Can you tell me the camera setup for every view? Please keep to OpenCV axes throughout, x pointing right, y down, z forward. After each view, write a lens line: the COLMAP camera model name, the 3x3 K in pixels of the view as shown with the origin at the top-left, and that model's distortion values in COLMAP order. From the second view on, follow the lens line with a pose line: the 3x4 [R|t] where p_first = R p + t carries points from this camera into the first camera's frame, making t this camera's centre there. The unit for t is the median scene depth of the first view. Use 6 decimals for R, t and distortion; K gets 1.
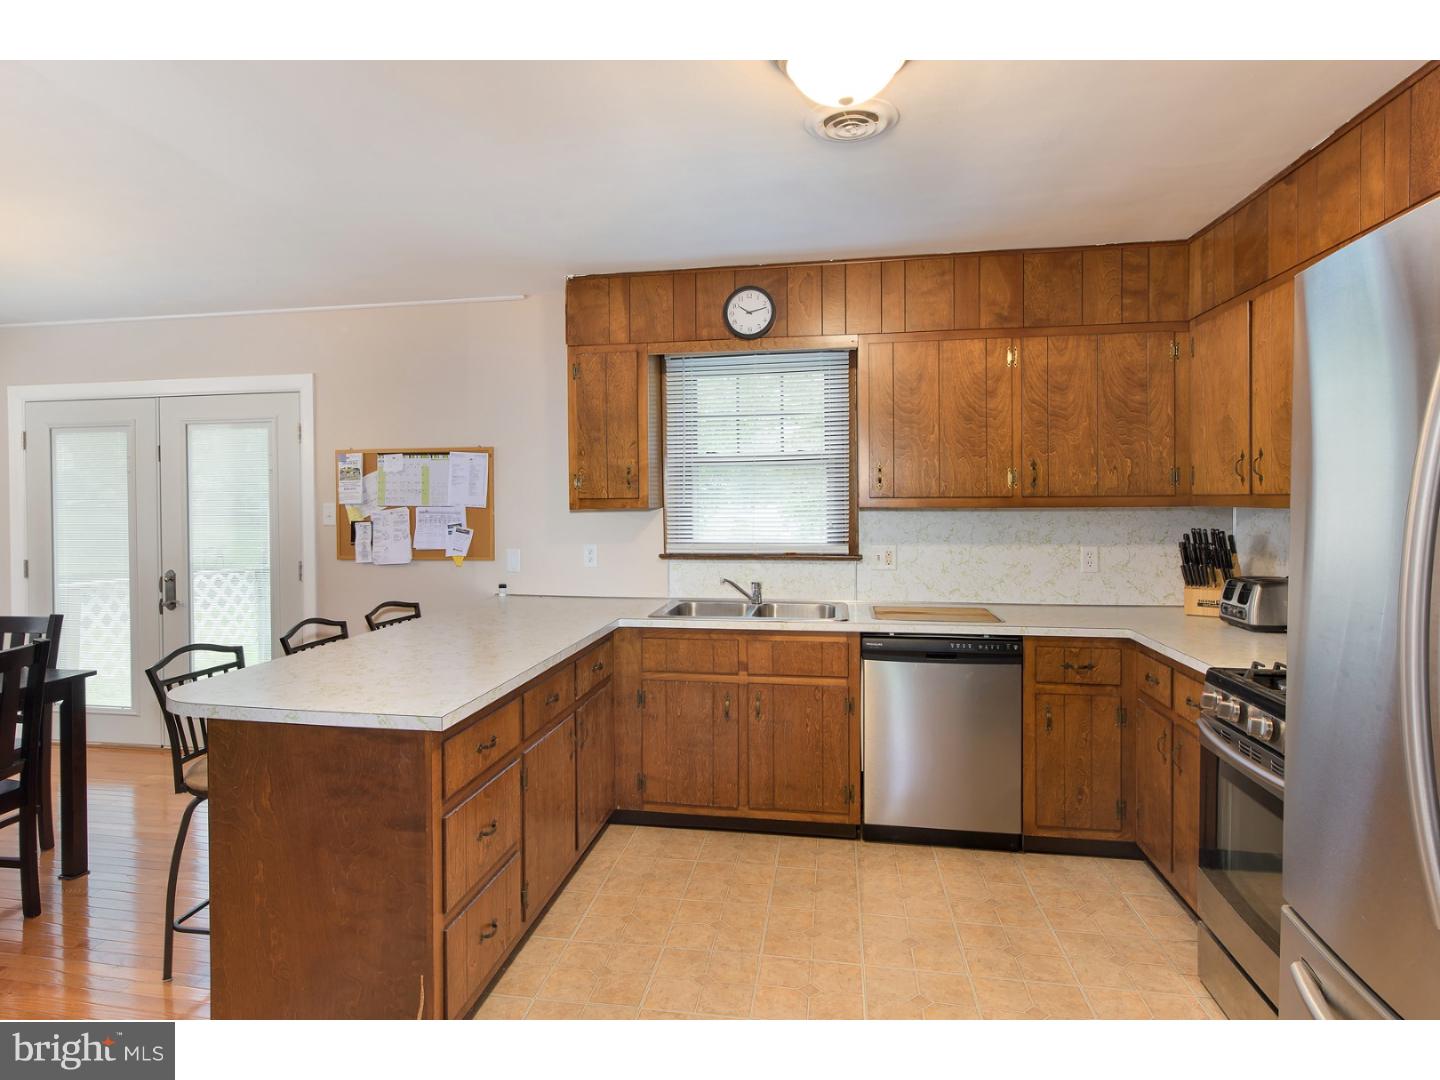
lens RADIAL K [[795.8, 0, 721.6], [0, 795.8, 510.0], [0, 0, 1]] dist [-0.001825, 0.000405]
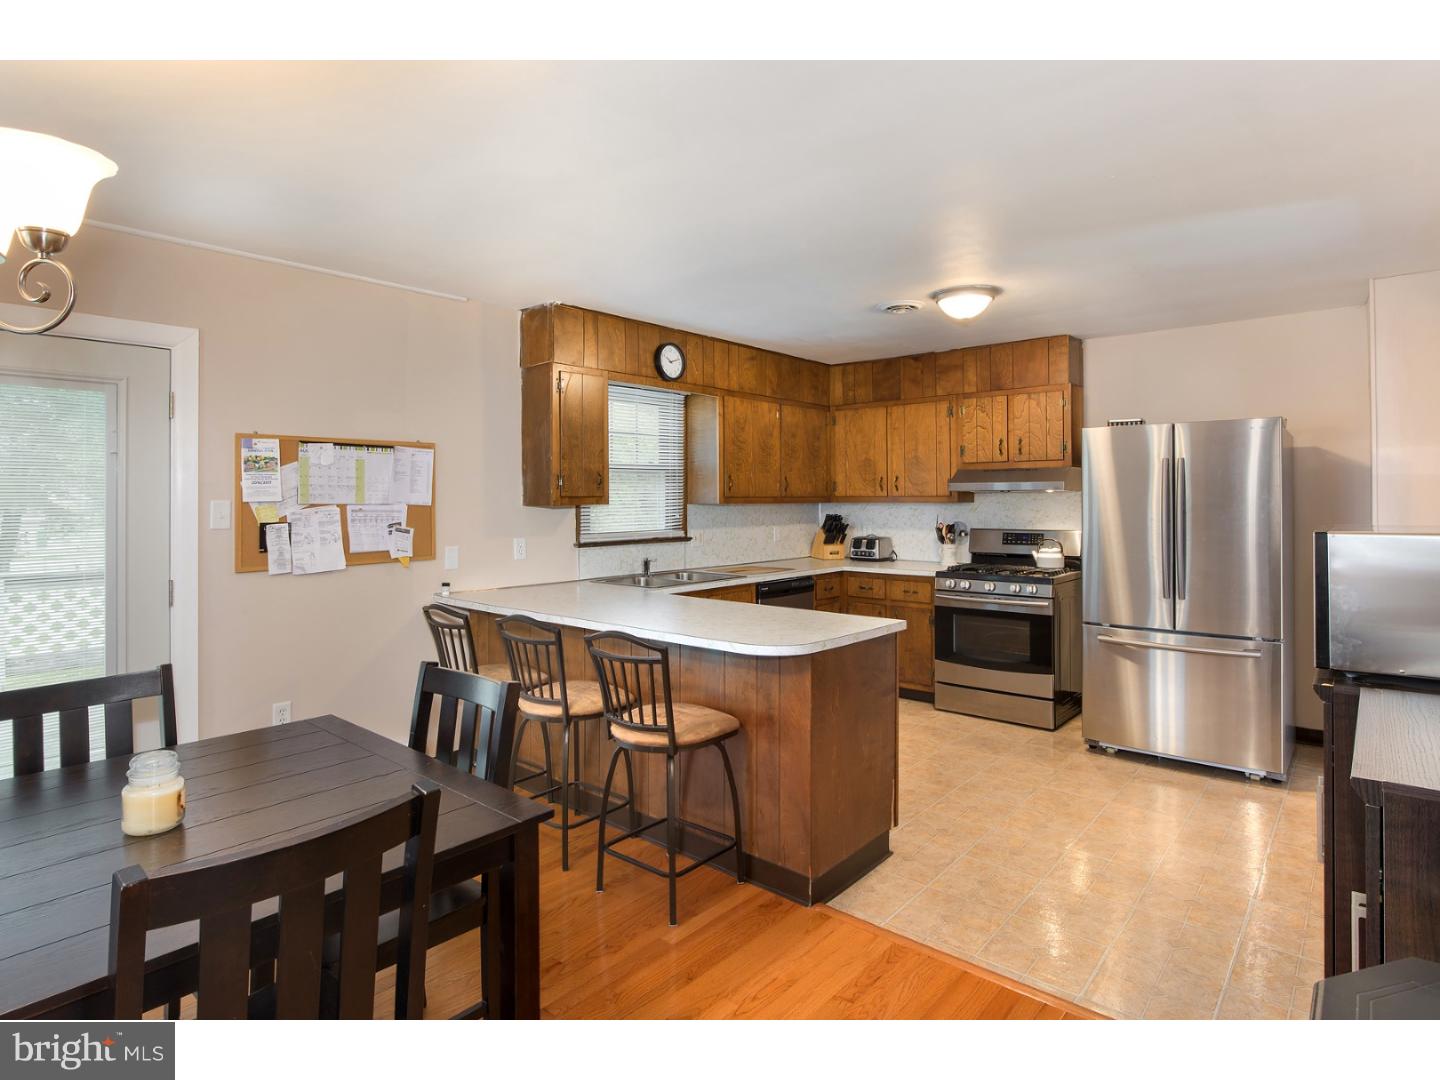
lens RADIAL K [[746.9, 0, 729.1], [0, 746.9, 491.3], [0, 0, 1]] dist [-0.023296, 0.000464]
pose [[0.526219, 0.012727, 0.850254, -1.028792], [0.011701, 0.999685, -0.022206, 0.005109], [-0.850269, 0.021634, 0.525904, 0.248862]]
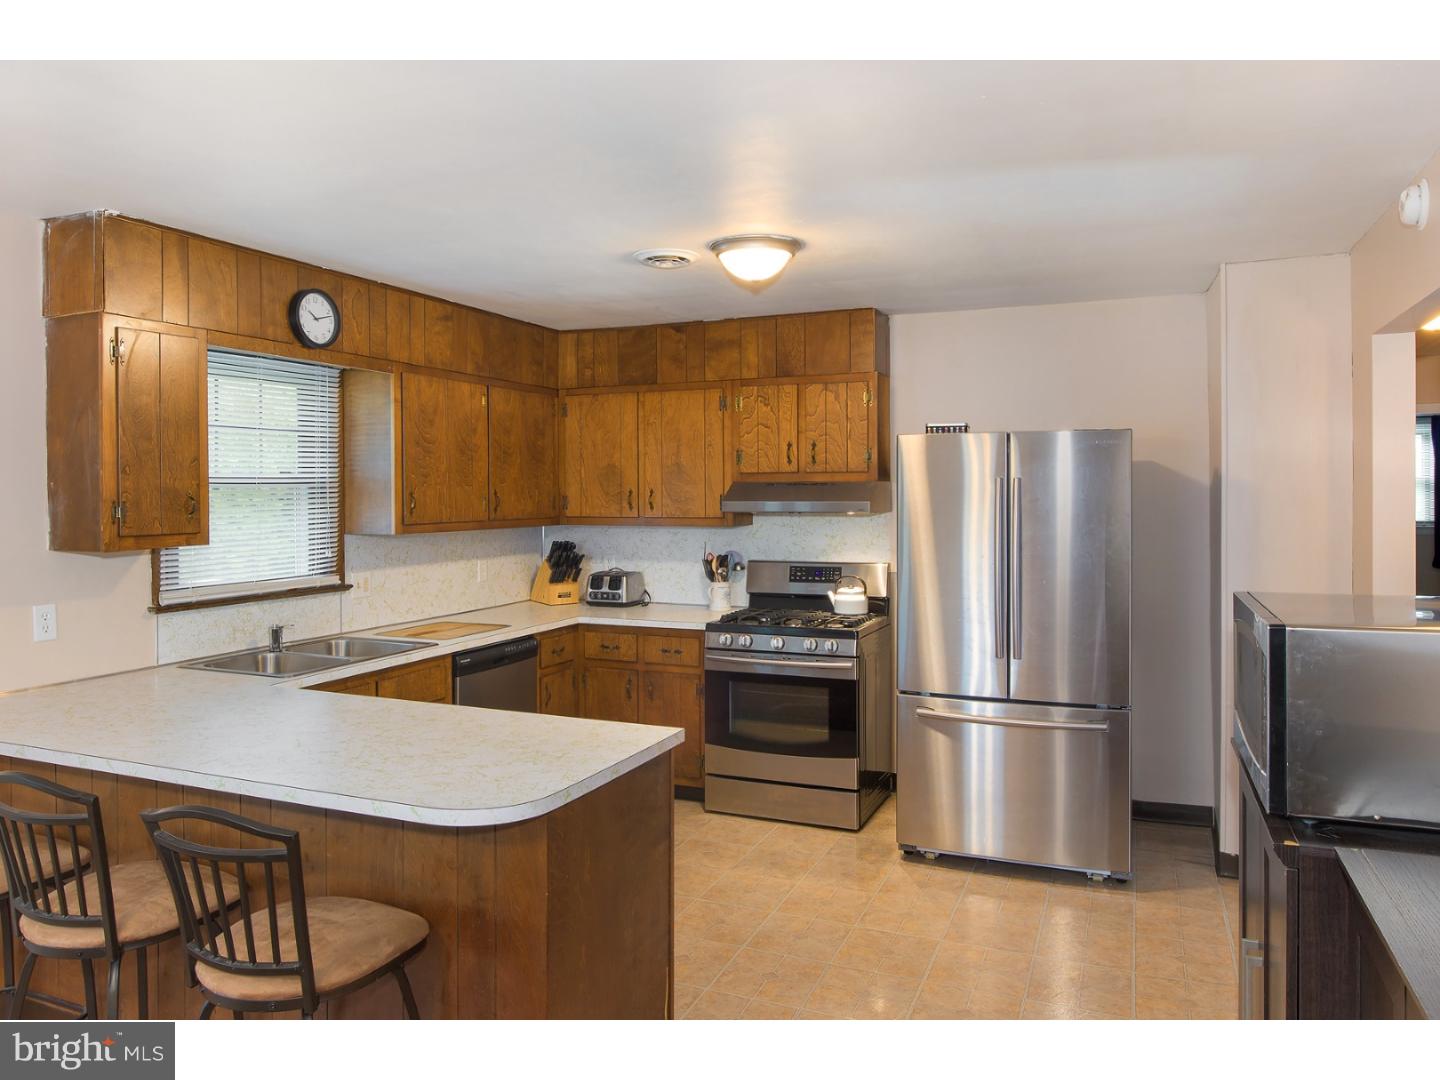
lens RADIAL K [[963.1, 0, 704.1], [0, 963.1, 497.0], [0, 0, 1]] dist [-0.031550, 0.022326]
pose [[0.255937, 0.000712, 0.966693, -0.905570], [0.015310, 0.999871, -0.004790, -0.039145], [-0.966572, 0.016026, 0.255893, 0.322047]]
